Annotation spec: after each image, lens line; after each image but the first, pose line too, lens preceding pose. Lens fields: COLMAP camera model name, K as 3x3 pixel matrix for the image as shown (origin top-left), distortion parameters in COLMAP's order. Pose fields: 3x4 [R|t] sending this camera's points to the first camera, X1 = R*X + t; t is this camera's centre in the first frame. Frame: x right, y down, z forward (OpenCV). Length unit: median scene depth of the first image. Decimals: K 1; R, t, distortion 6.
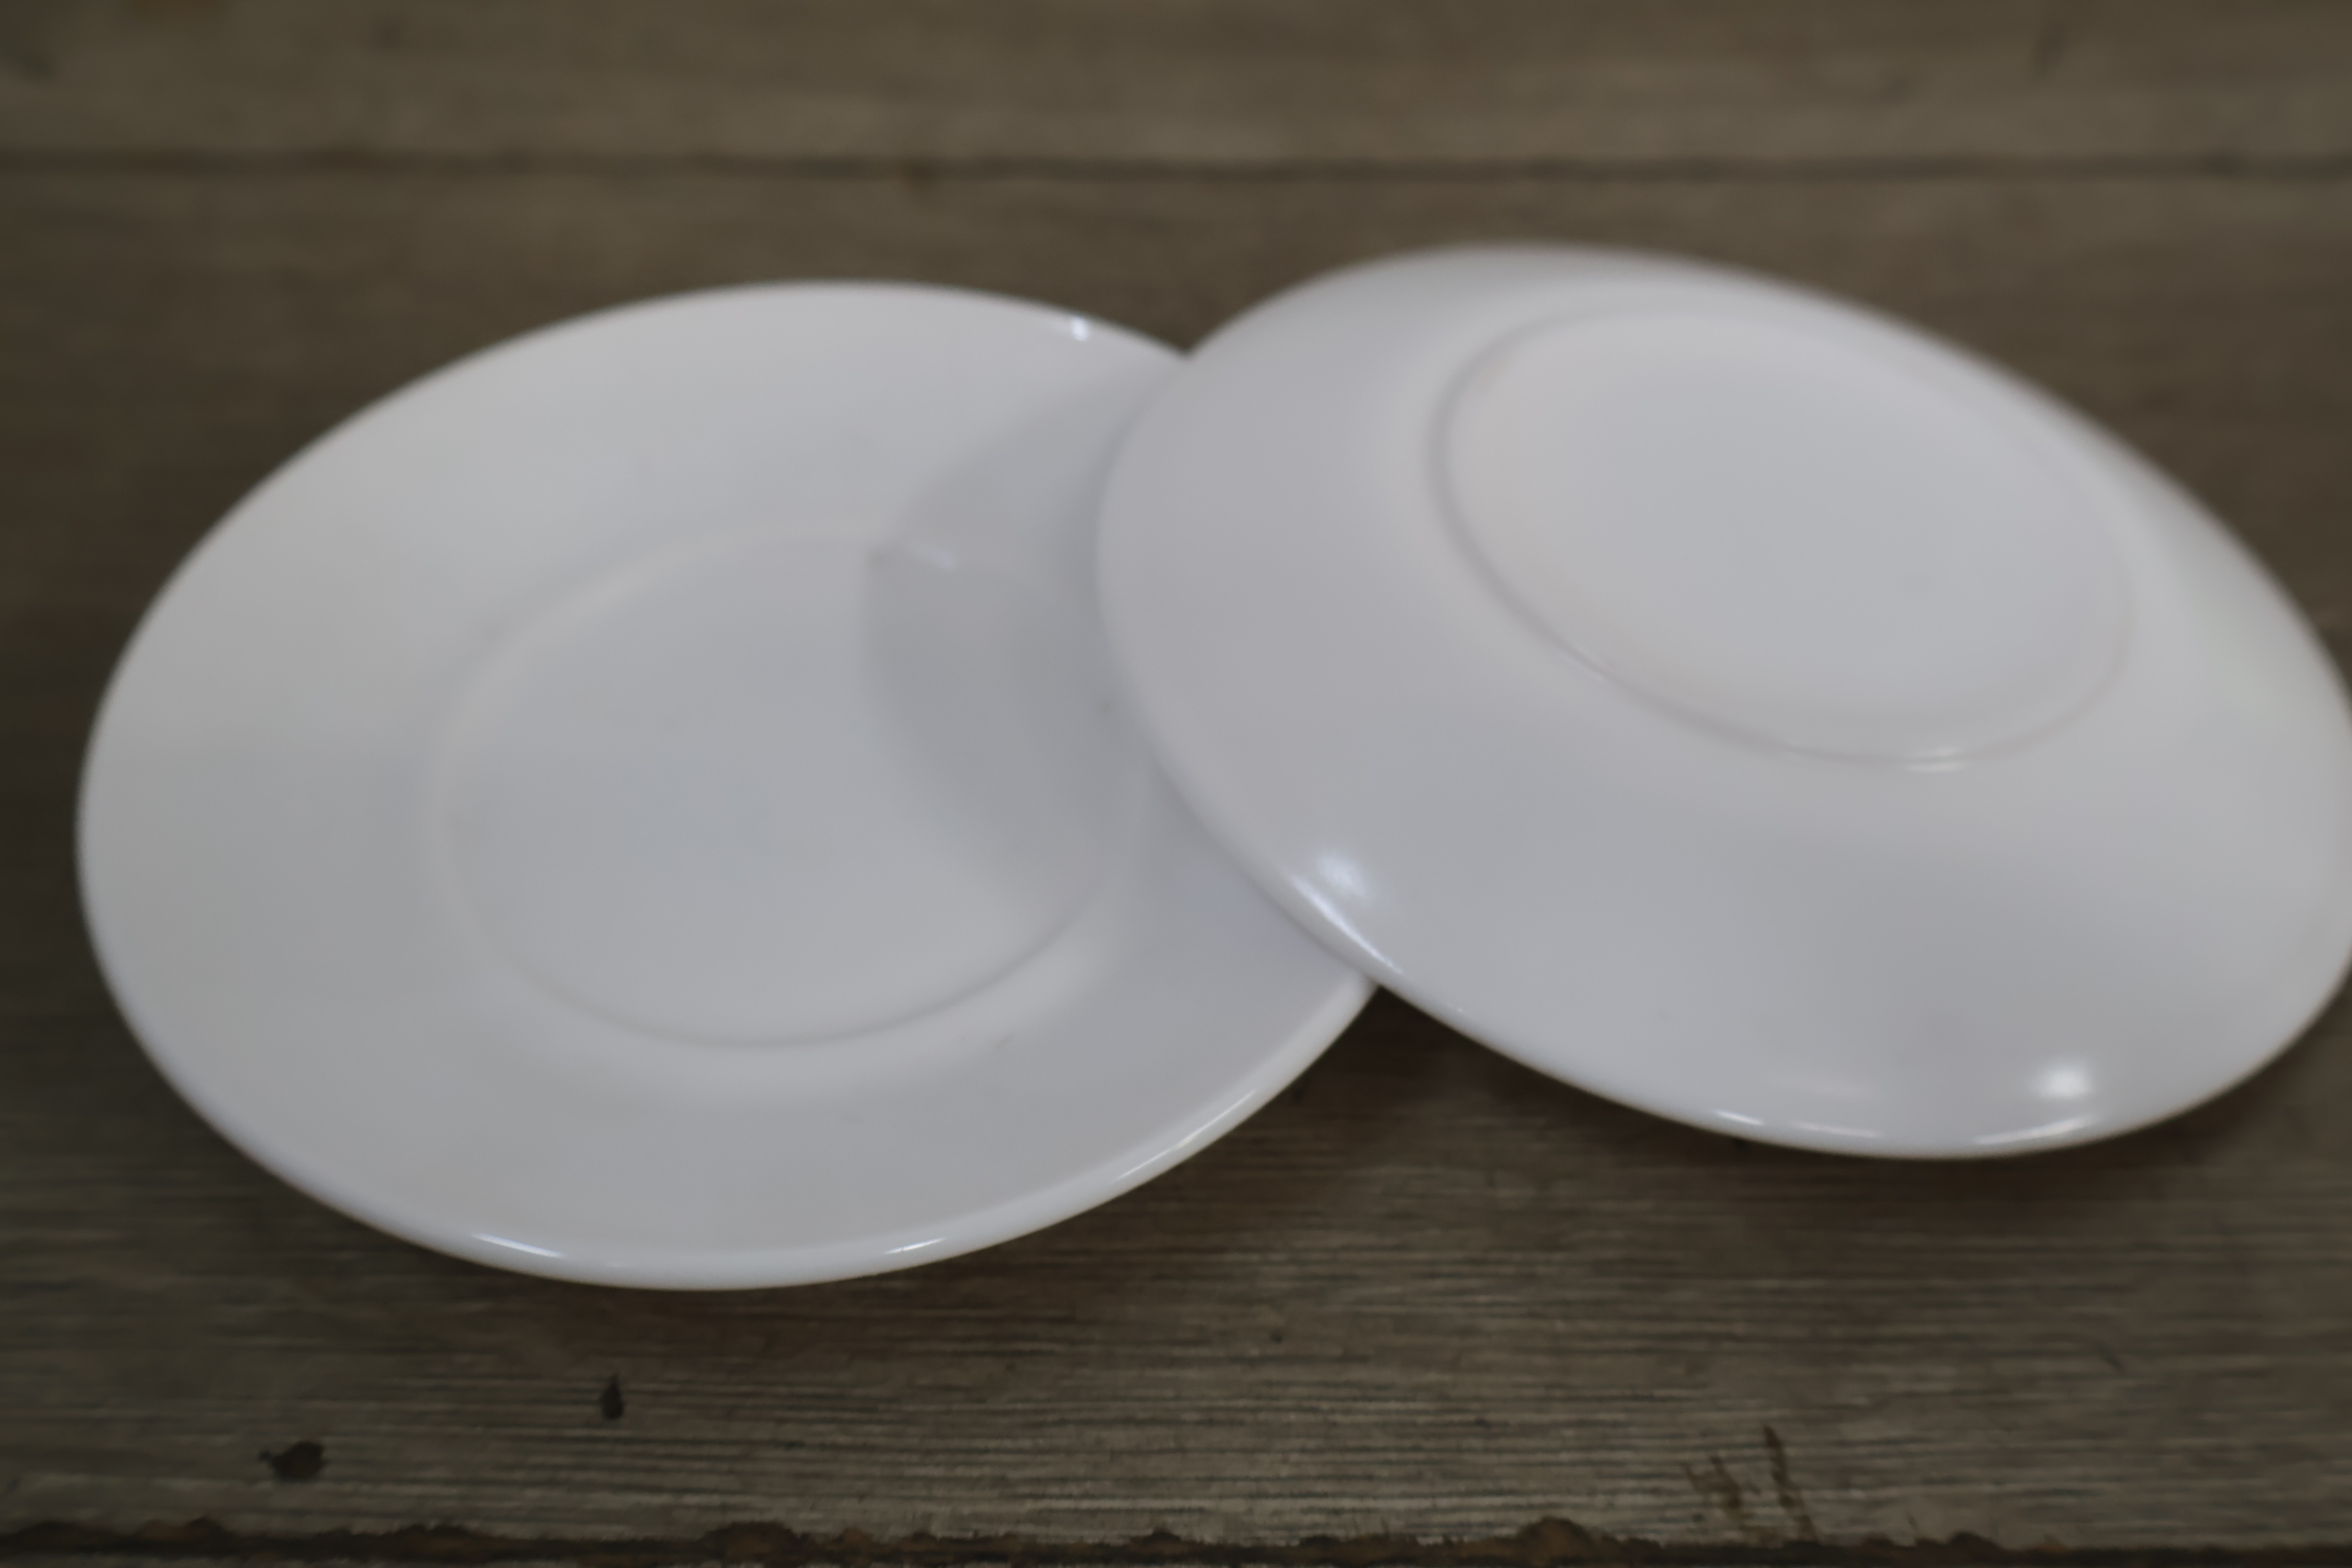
lens RADIAL K [[2575.9, 0, 1170.6], [0, 2575.9, 846.3], [0, 0, 1]] dist [0.008279, 0.000000]
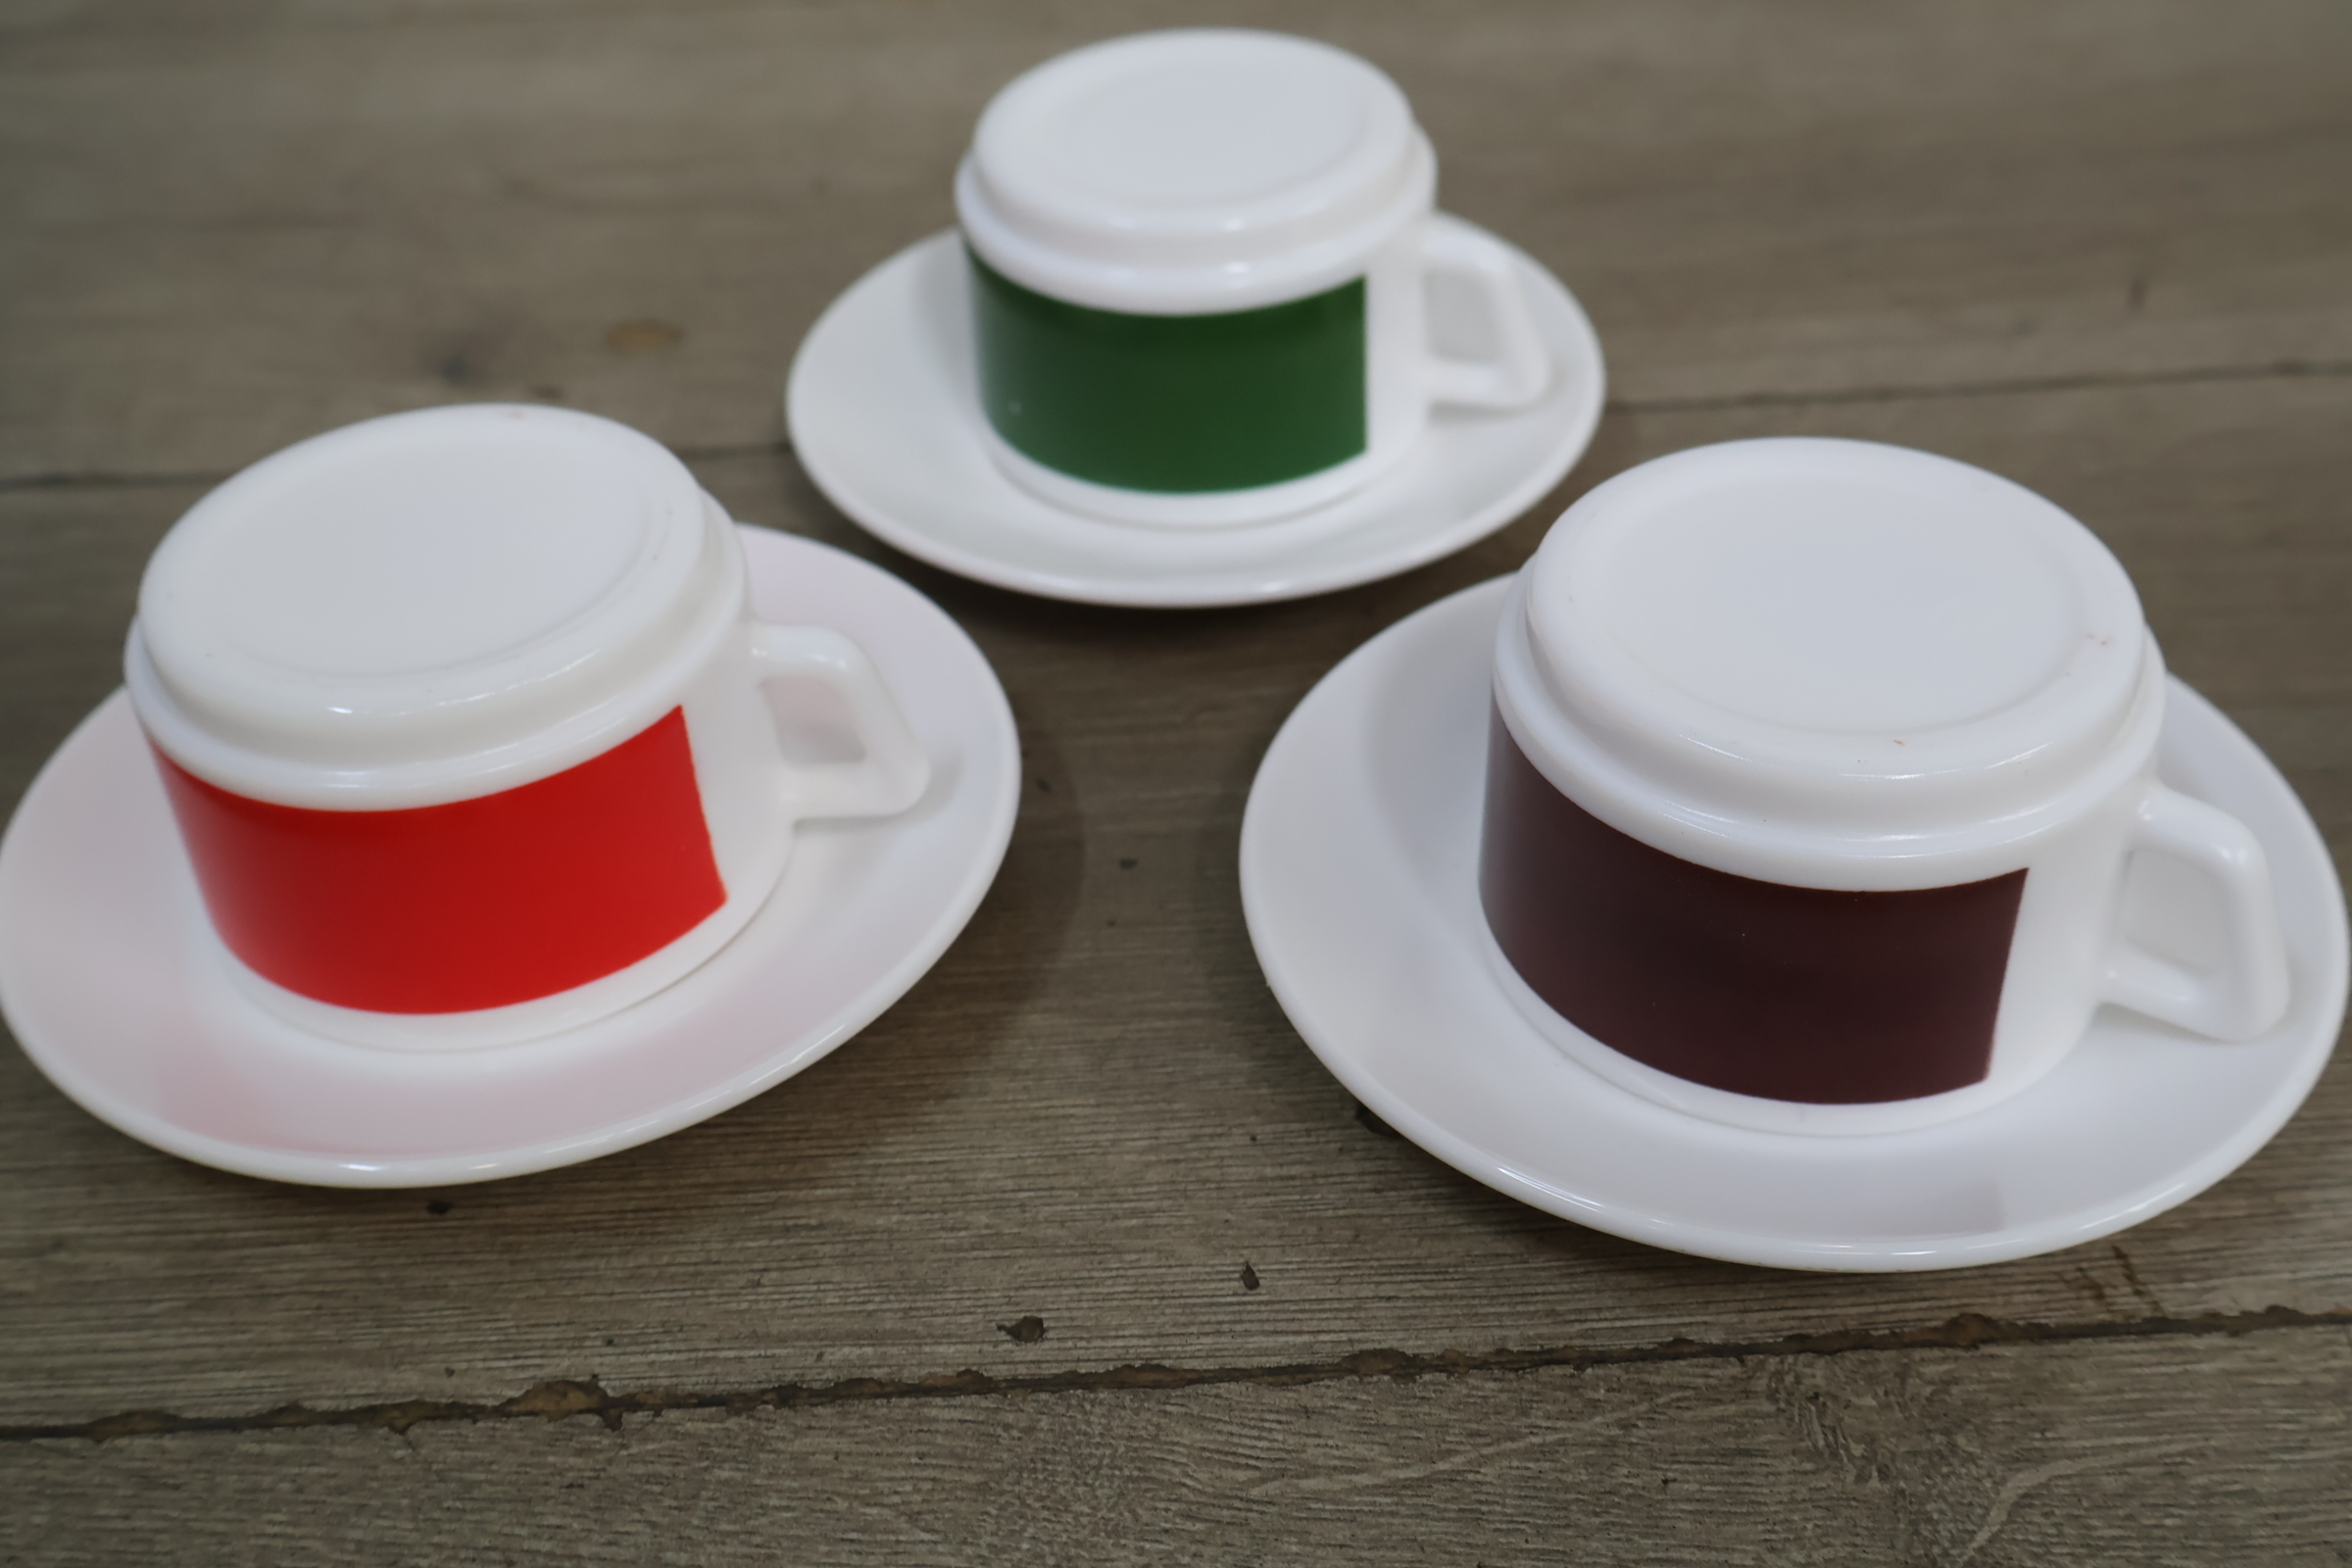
lens RADIAL K [[2575.9, 0, 1182.9], [0, 2575.9, 791.4], [0, 0, 1]] dist [0.008279, 0.000000]
pose [[0.998453, -0.055585, 0.001591, -0.243724], [0.055171, 0.986631, -0.153348, 0.172249], [0.006955, 0.153199, 0.988171, -0.369894]]
